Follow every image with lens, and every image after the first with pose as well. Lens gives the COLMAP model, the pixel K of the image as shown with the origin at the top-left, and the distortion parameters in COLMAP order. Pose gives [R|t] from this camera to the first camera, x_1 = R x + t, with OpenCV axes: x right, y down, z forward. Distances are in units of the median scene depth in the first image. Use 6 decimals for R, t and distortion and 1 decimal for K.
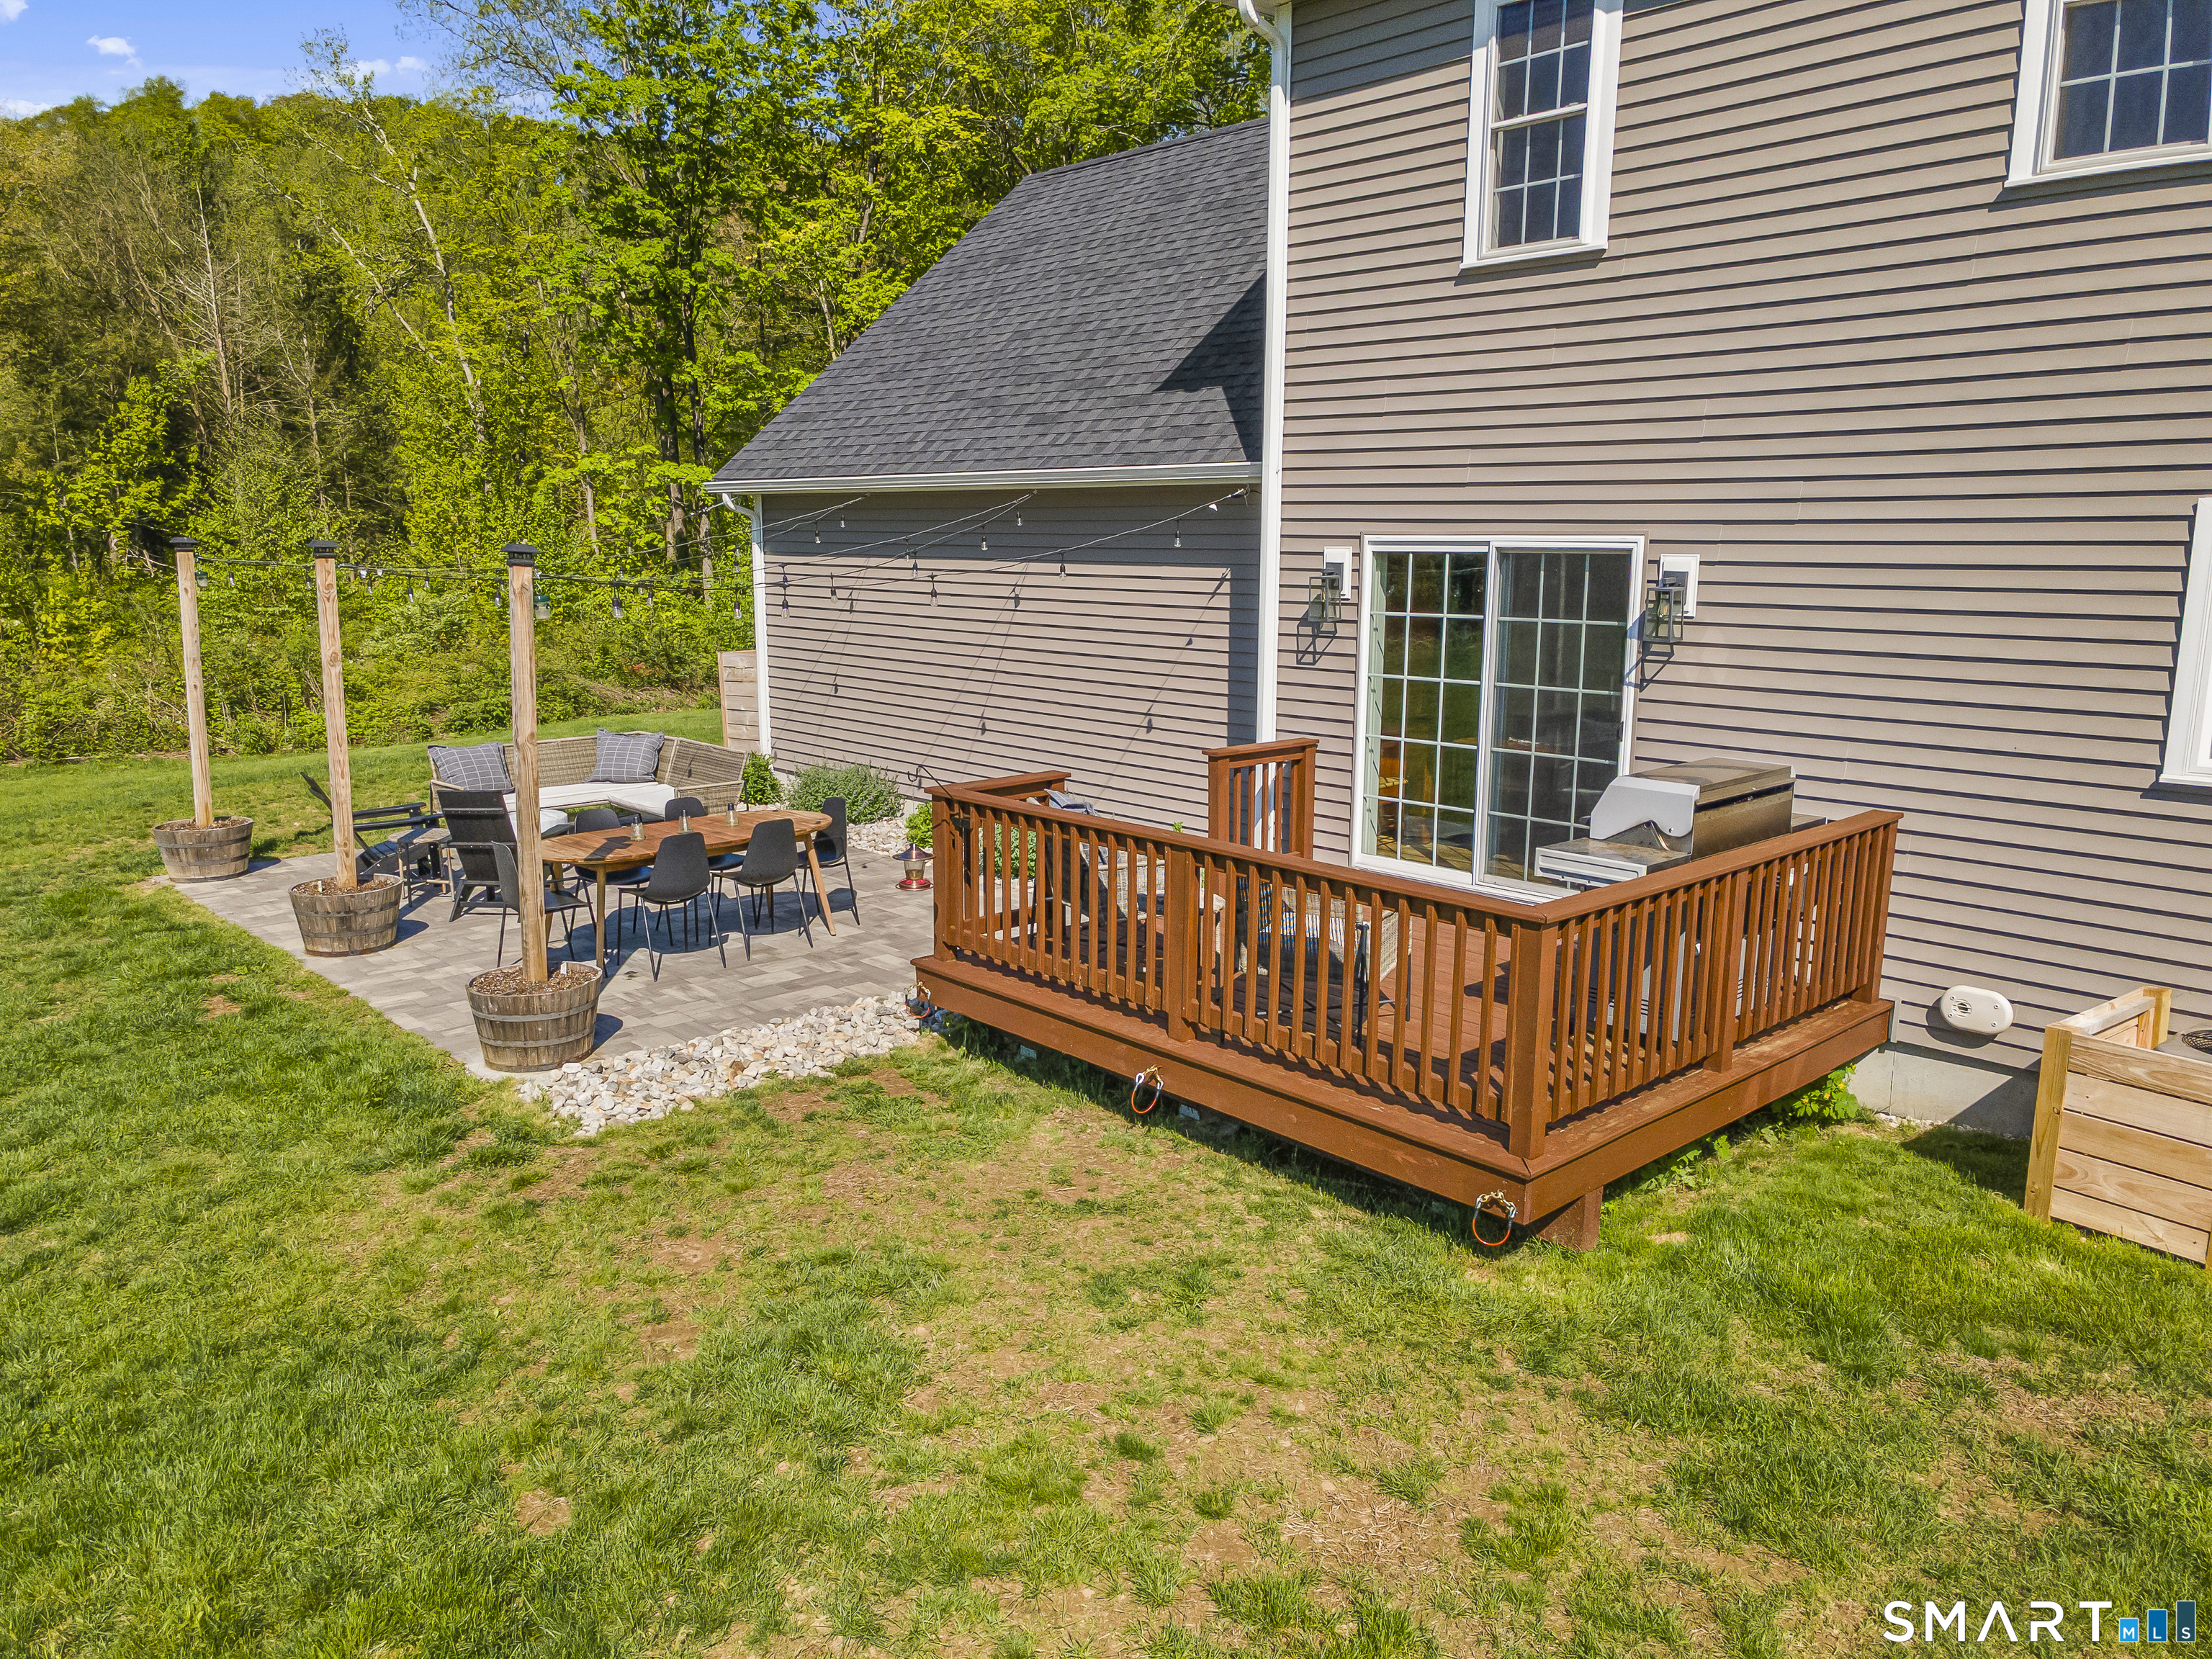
lens RADIAL K [[1635.2, 0, 1105.8], [0, 1635.2, 848.4], [0, 0, 1]] dist [0.011094, 0.062980]
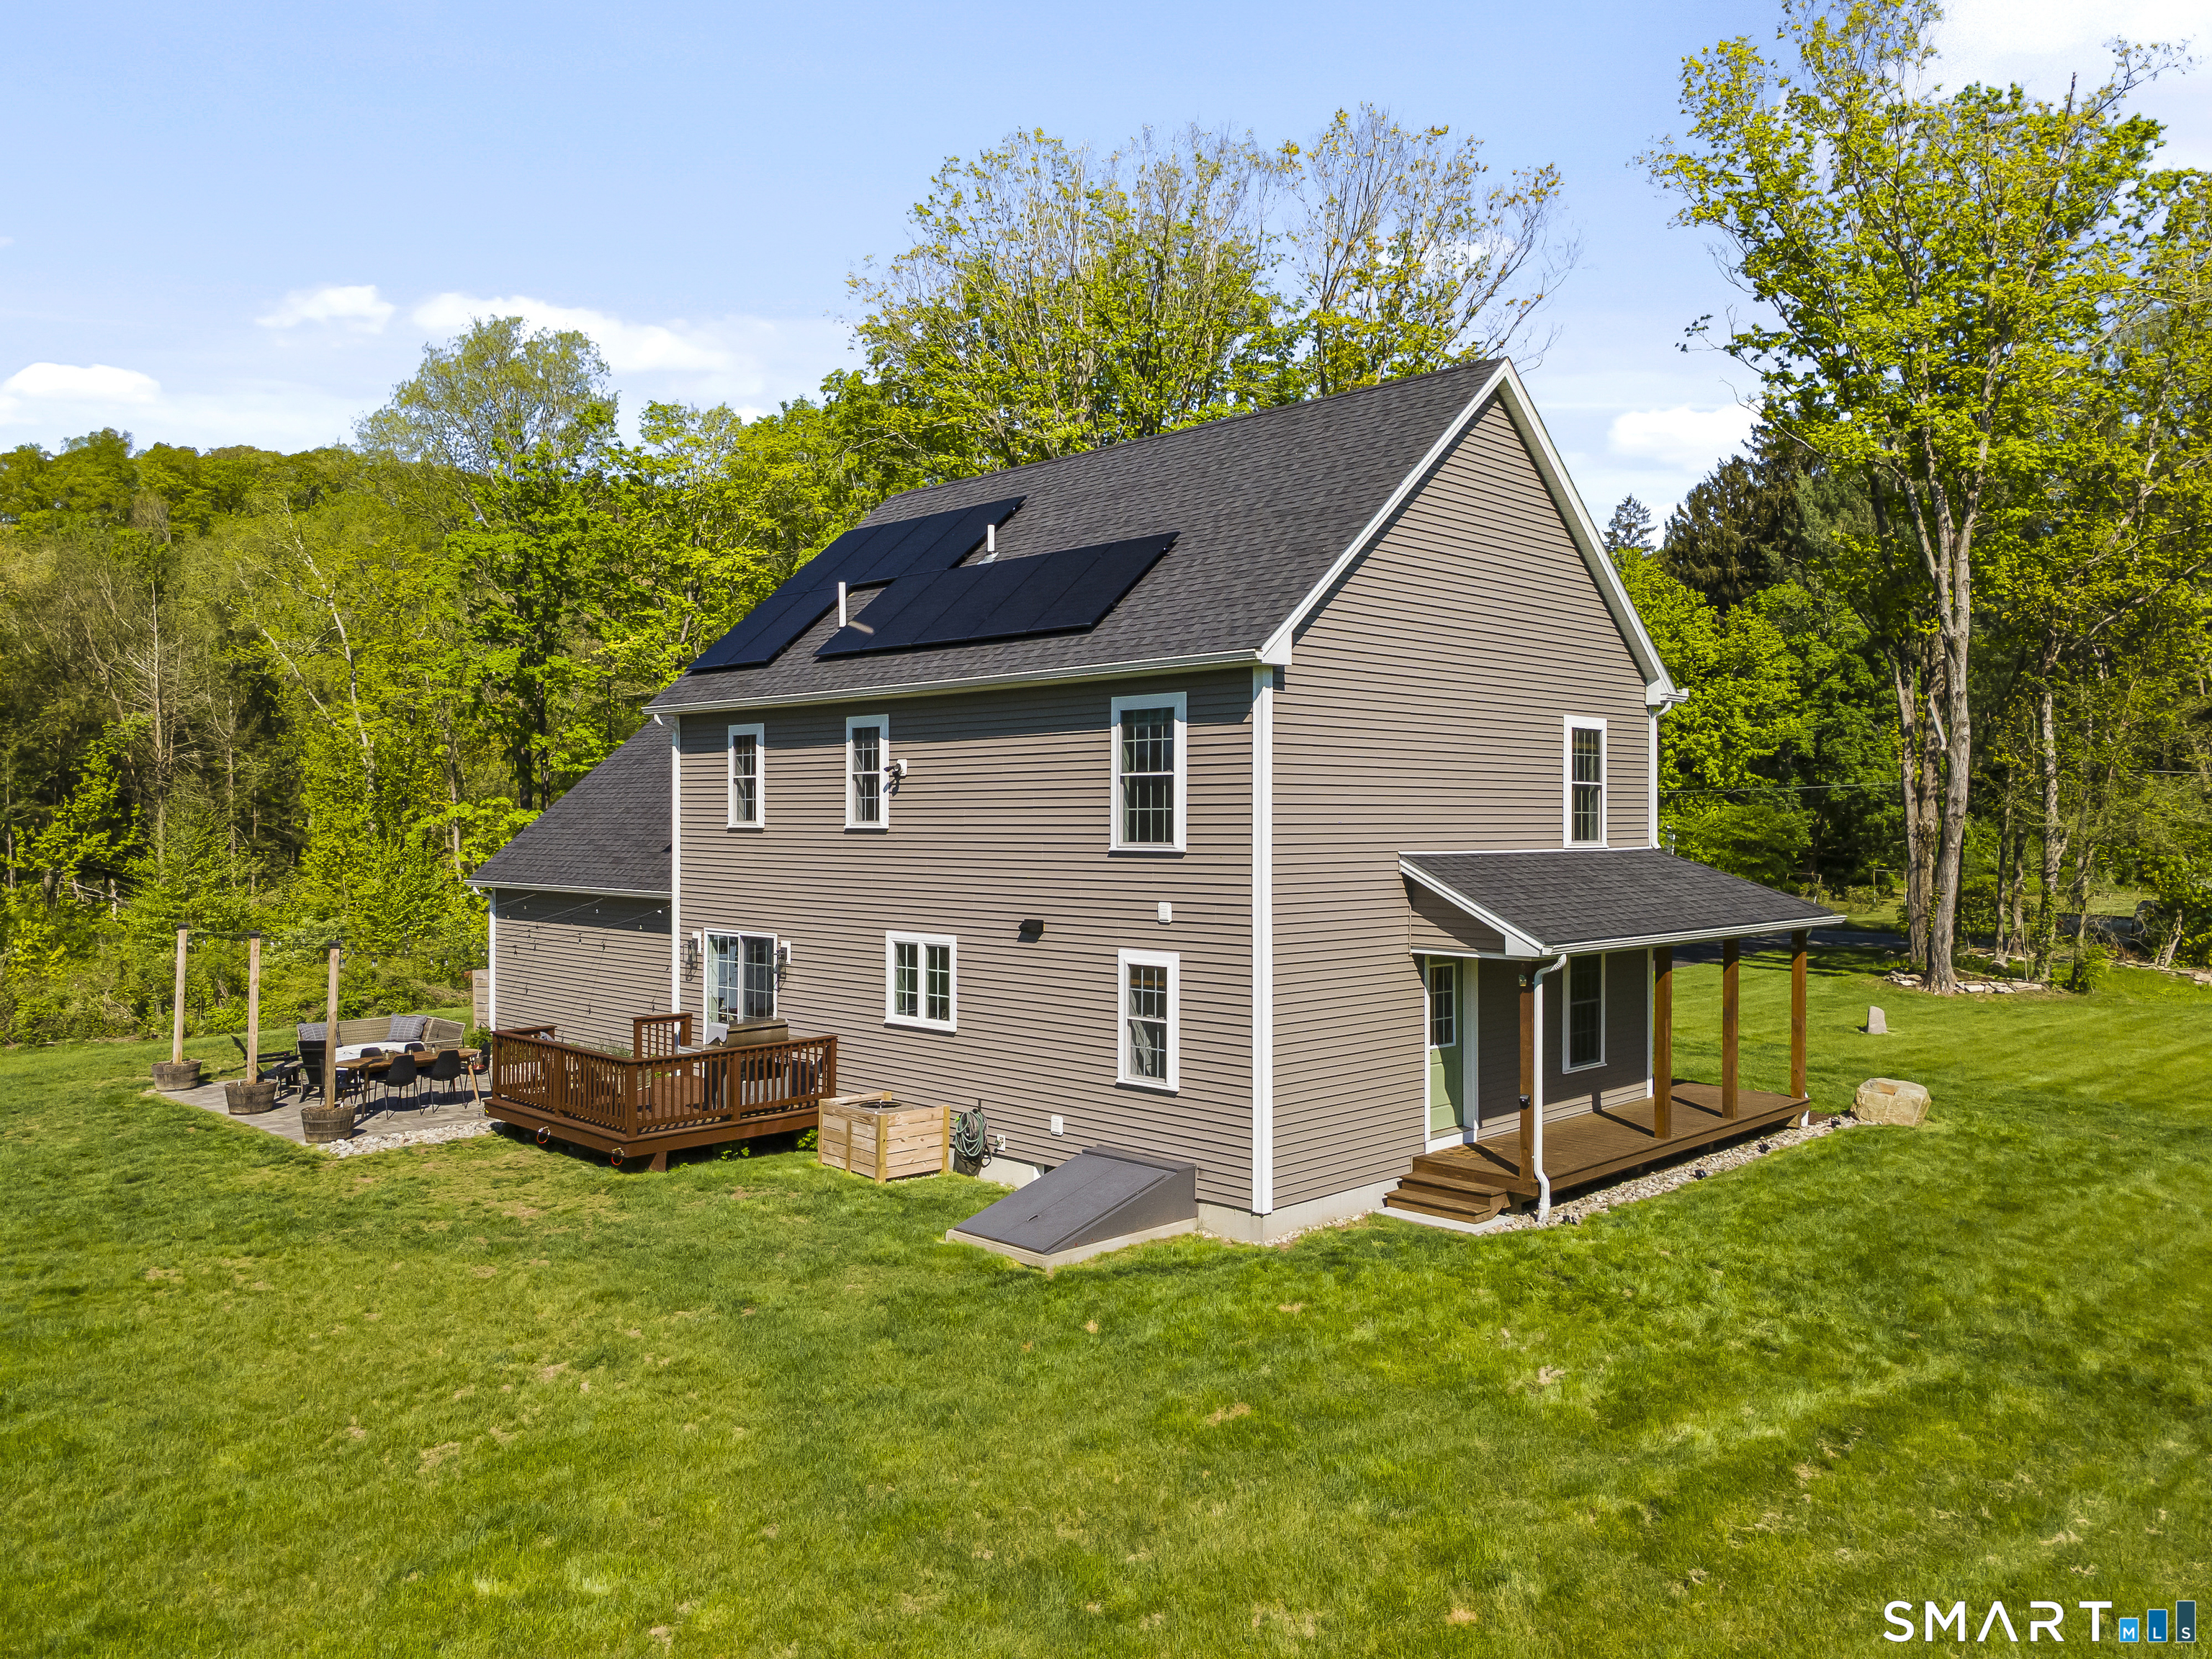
lens RADIAL K [[1635.2, 0, 1105.8], [0, 1635.2, 848.4], [0, 0, 1]] dist [0.011094, 0.062980]
pose [[0.998437, -0.000227, 0.055882, 0.137380], [0.010185, 0.983984, -0.177967, 0.028811], [-0.054946, 0.178258, 0.982448, -0.317620]]
